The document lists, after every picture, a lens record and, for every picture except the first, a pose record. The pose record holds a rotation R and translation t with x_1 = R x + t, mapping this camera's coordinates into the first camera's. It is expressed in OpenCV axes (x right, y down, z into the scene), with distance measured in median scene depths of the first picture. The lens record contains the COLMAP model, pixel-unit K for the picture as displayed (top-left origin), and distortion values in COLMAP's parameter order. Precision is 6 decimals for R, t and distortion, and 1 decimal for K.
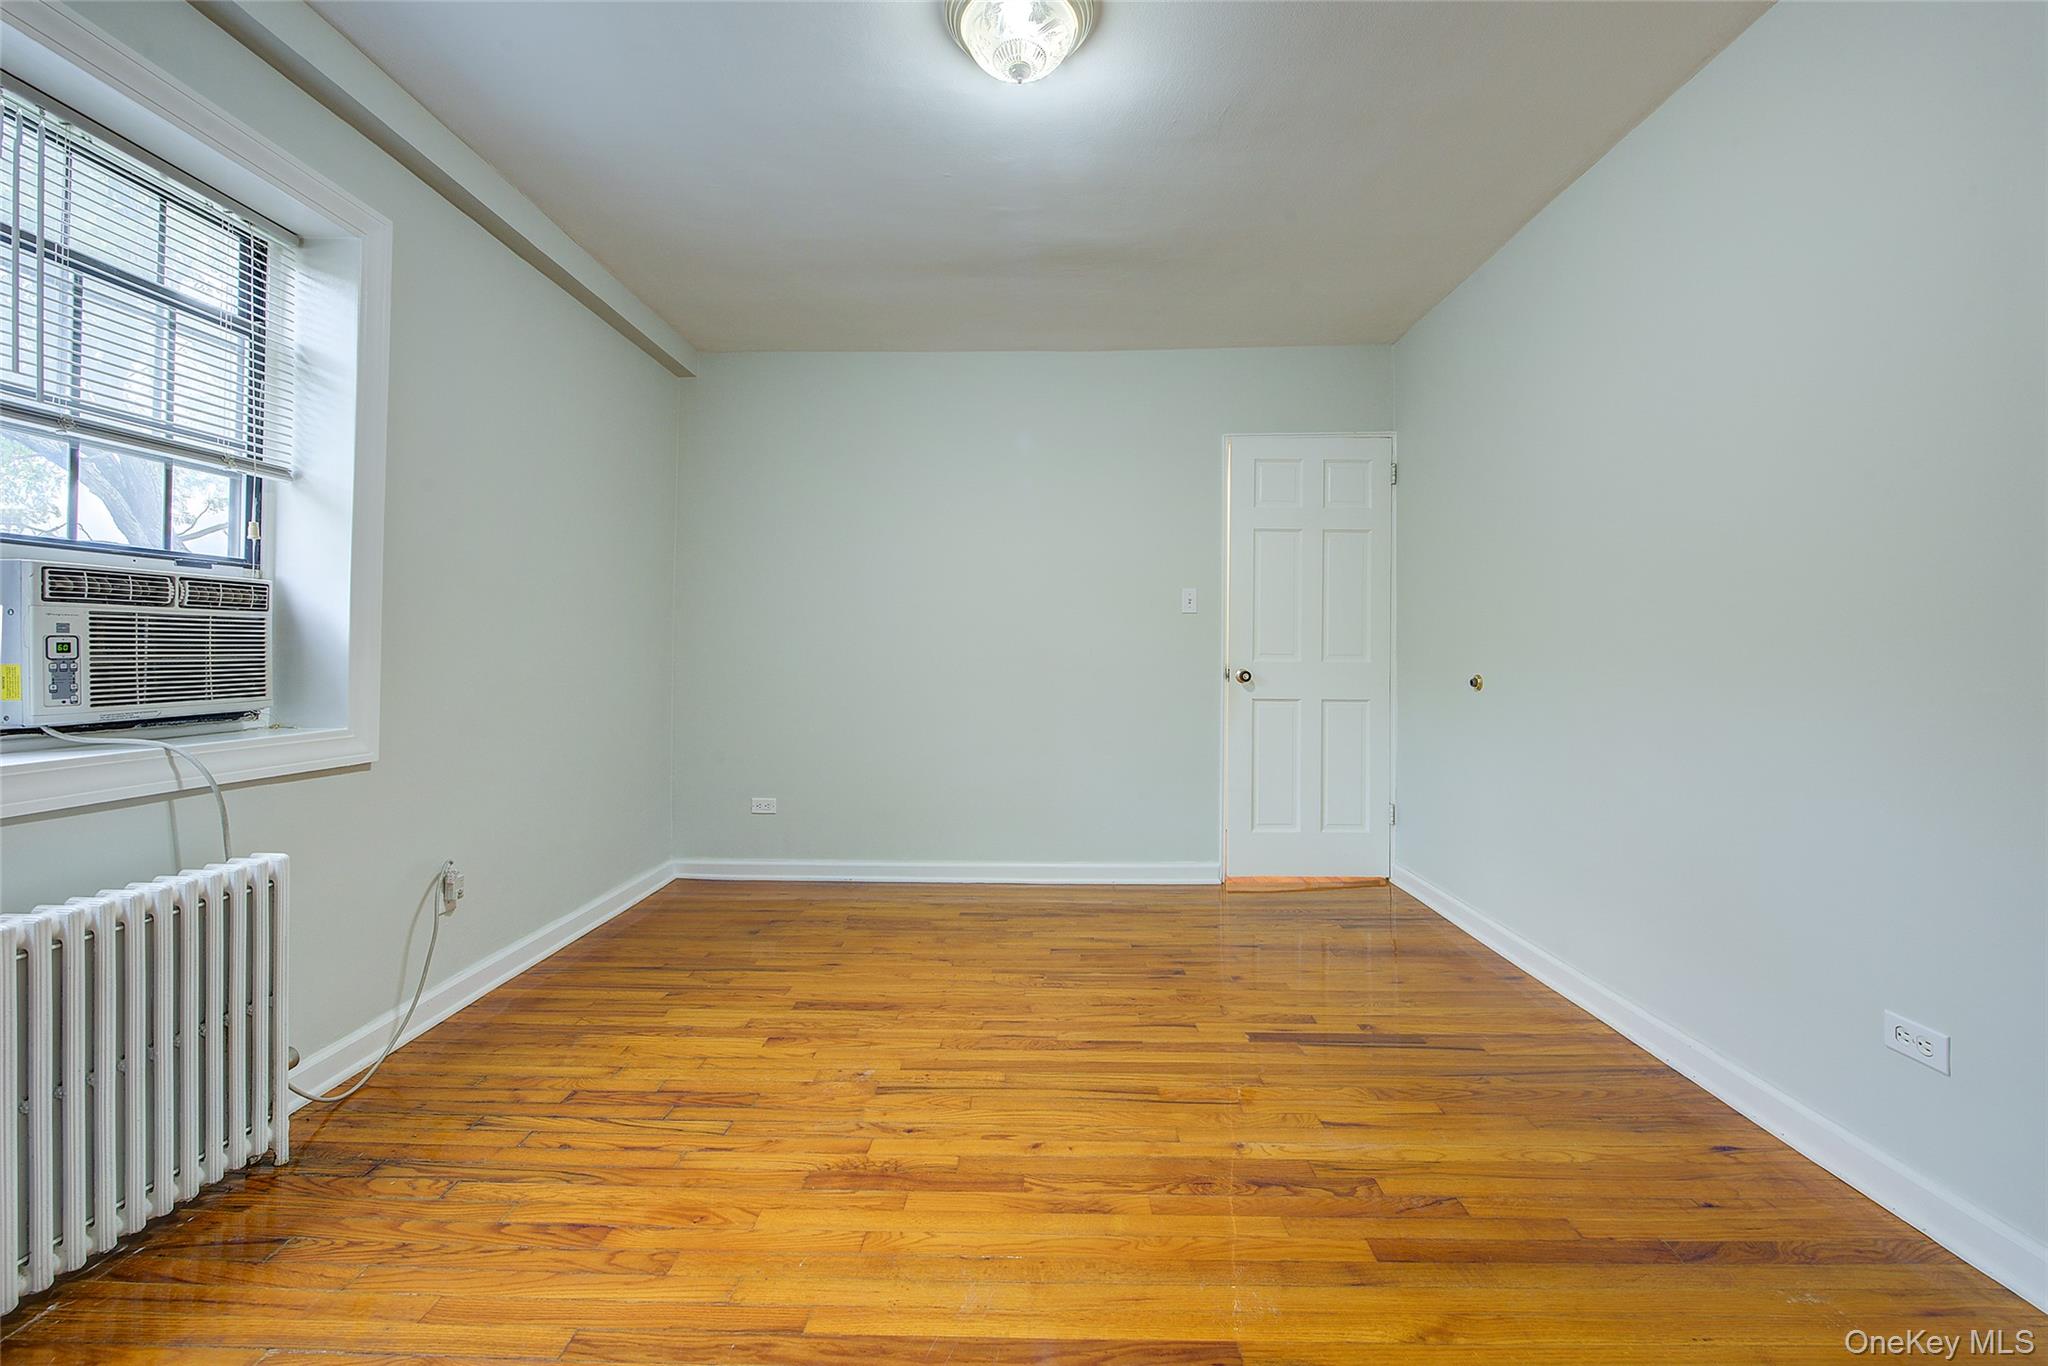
lens RADIAL K [[815.8, 0, 1027.4], [0, 815.8, 641.3], [0, 0, 1]] dist [-0.000535, -0.000957]
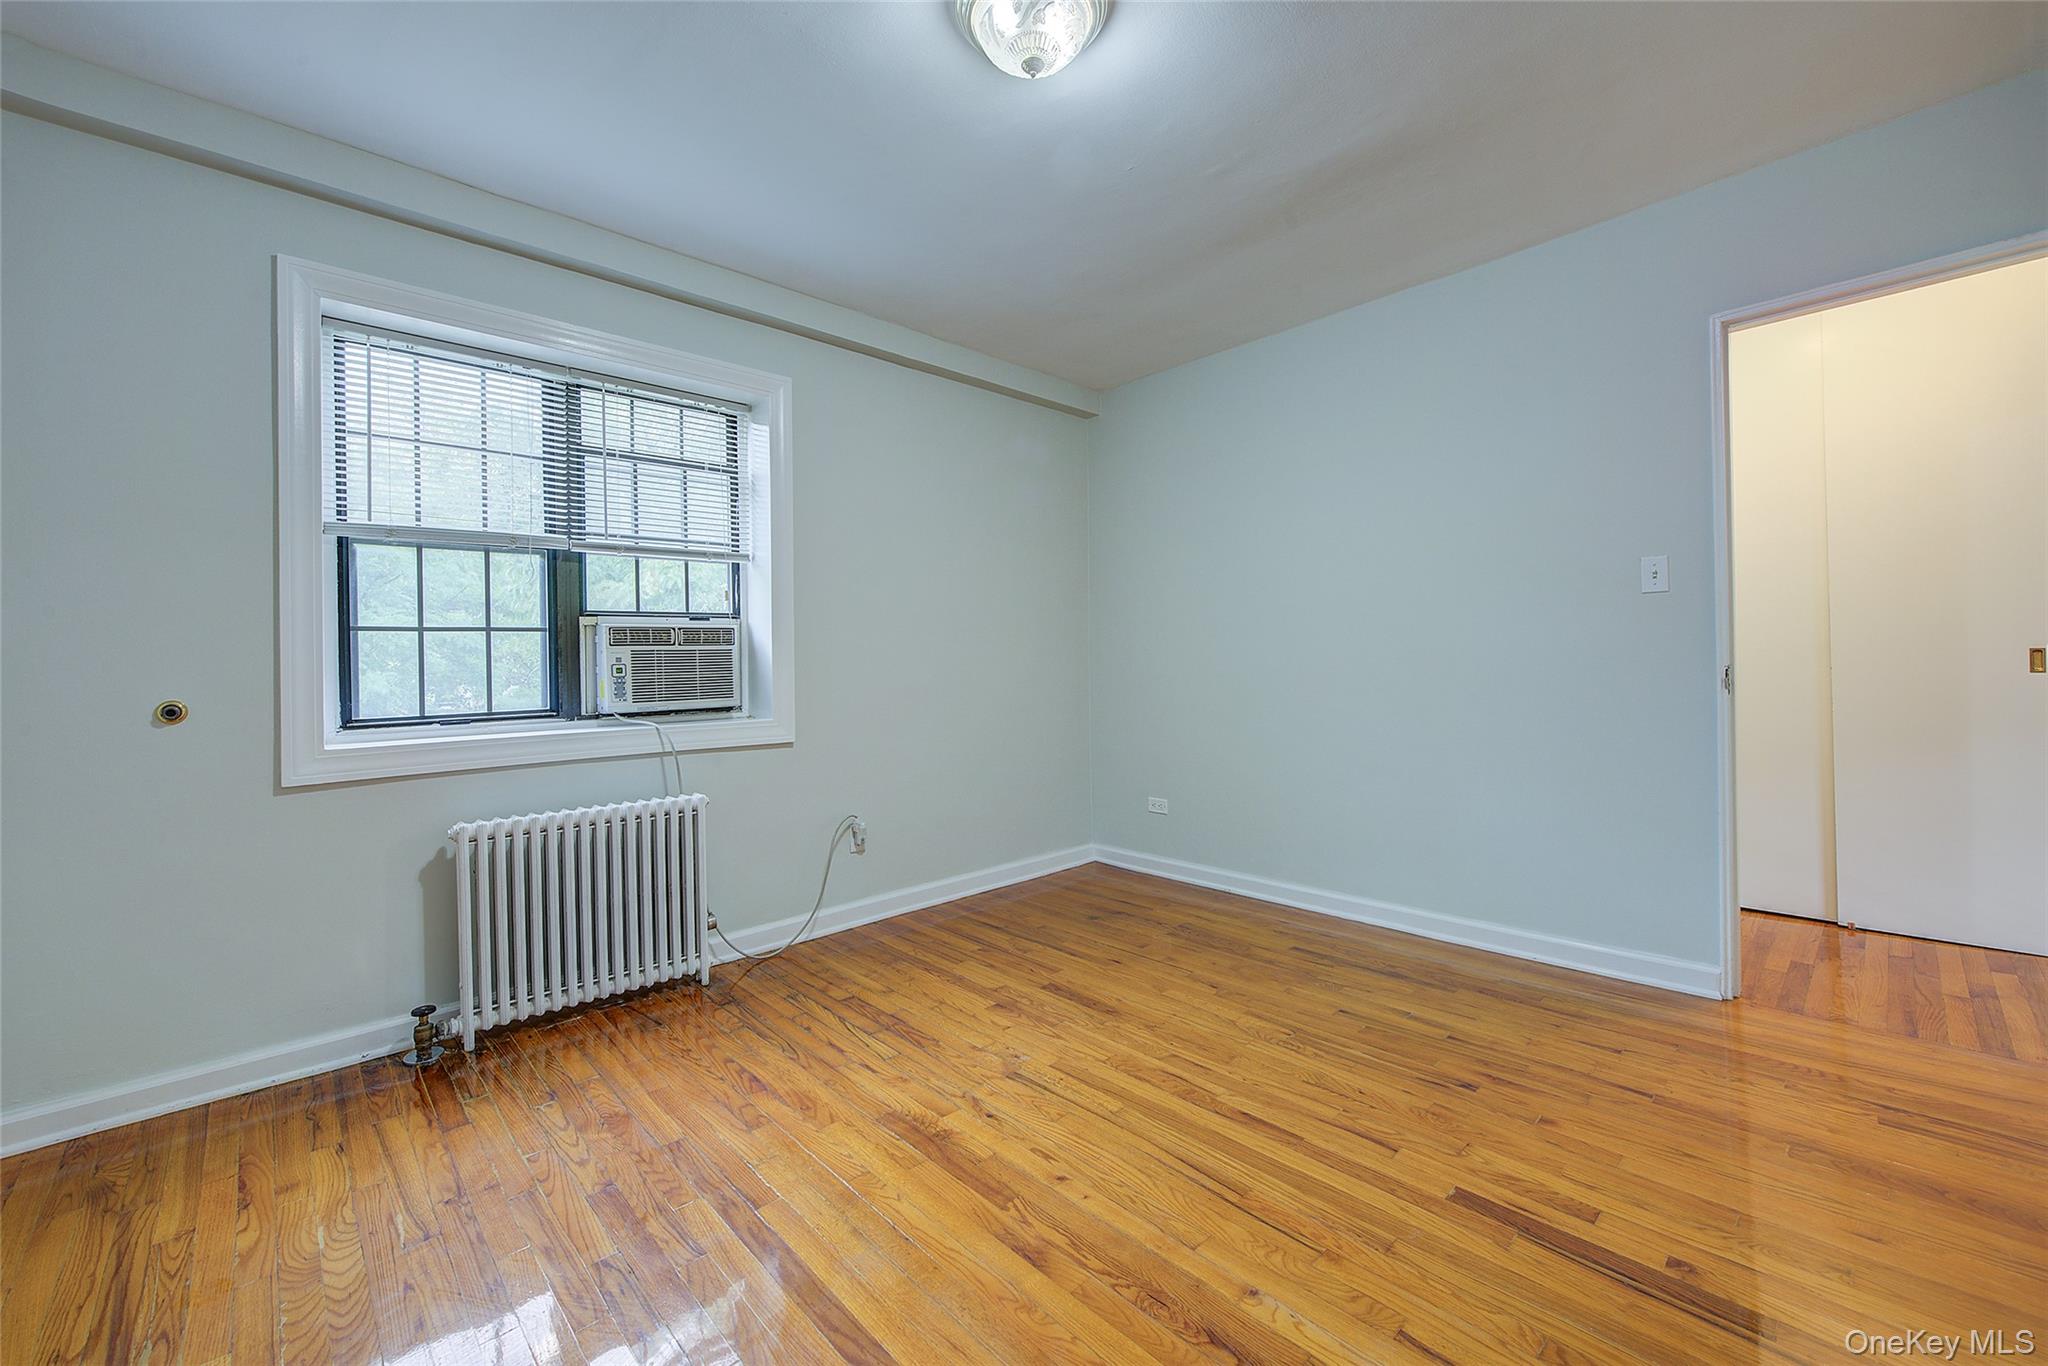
lens RADIAL K [[812.3, 0, 1026.1], [0, 812.3, 651.8], [0, 0, 1]] dist [0.002750, -0.002870]
pose [[0.700680, -0.025967, -0.713003, 0.661358], [0.032873, 0.999451, -0.004094, 0.002612], [0.712718, -0.020569, 0.701149, 0.305647]]
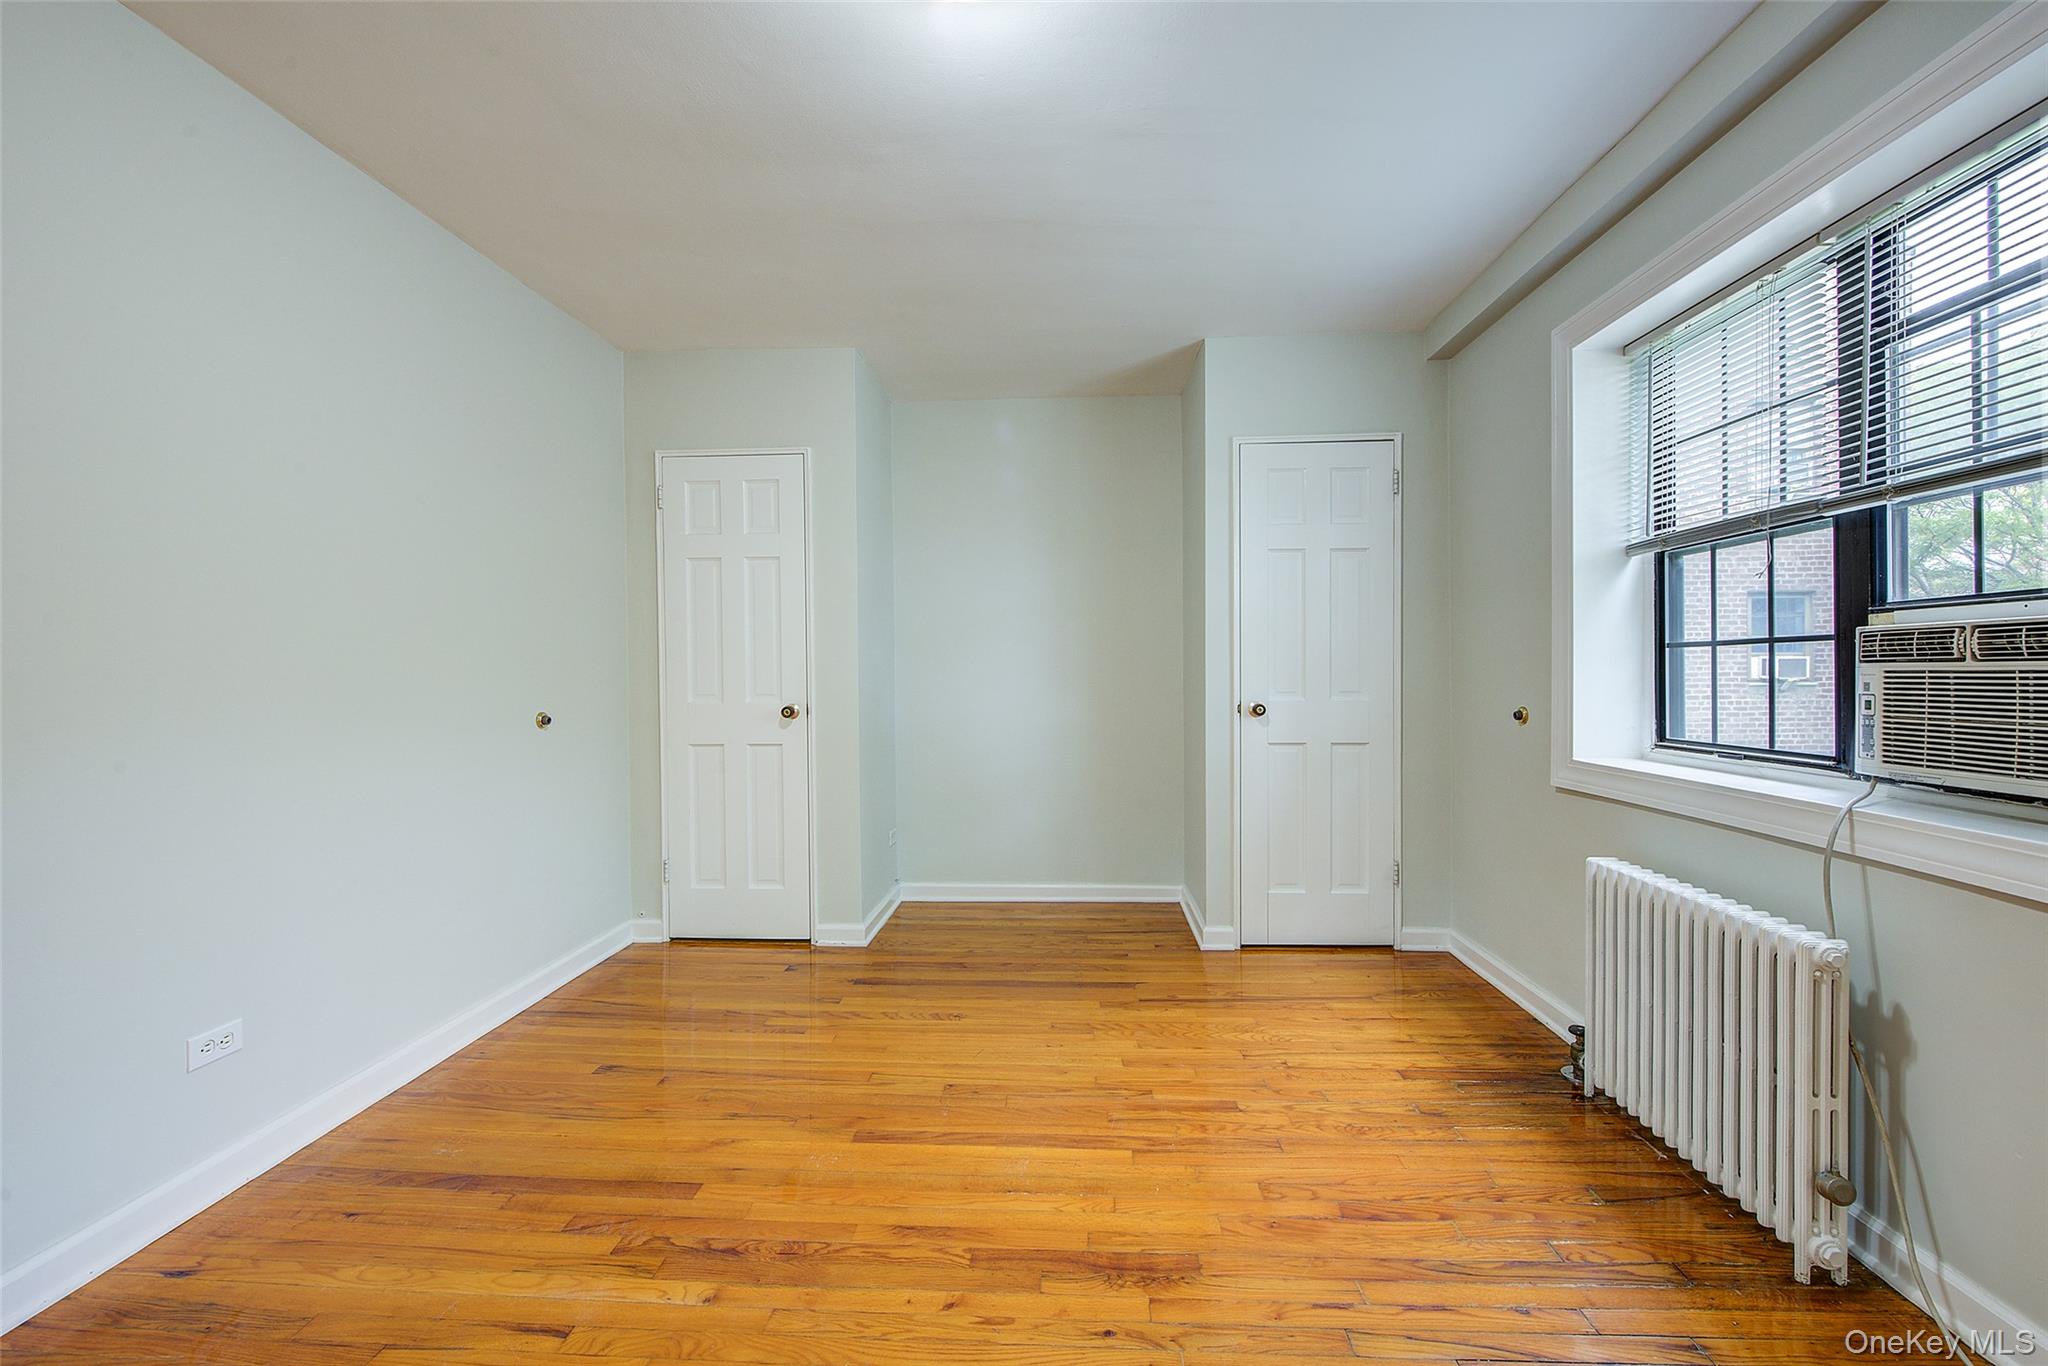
lens RADIAL K [[814.4, 0, 1035.7], [0, 814.4, 684.6], [0, 0, 1]] dist [0.001478, -0.003513]
pose [[-0.999572, -0.001624, 0.029196, -0.098275], [-0.001459, 0.999983, 0.005691, -0.019807], [-0.029204, 0.005646, -0.999558, 1.777778]]
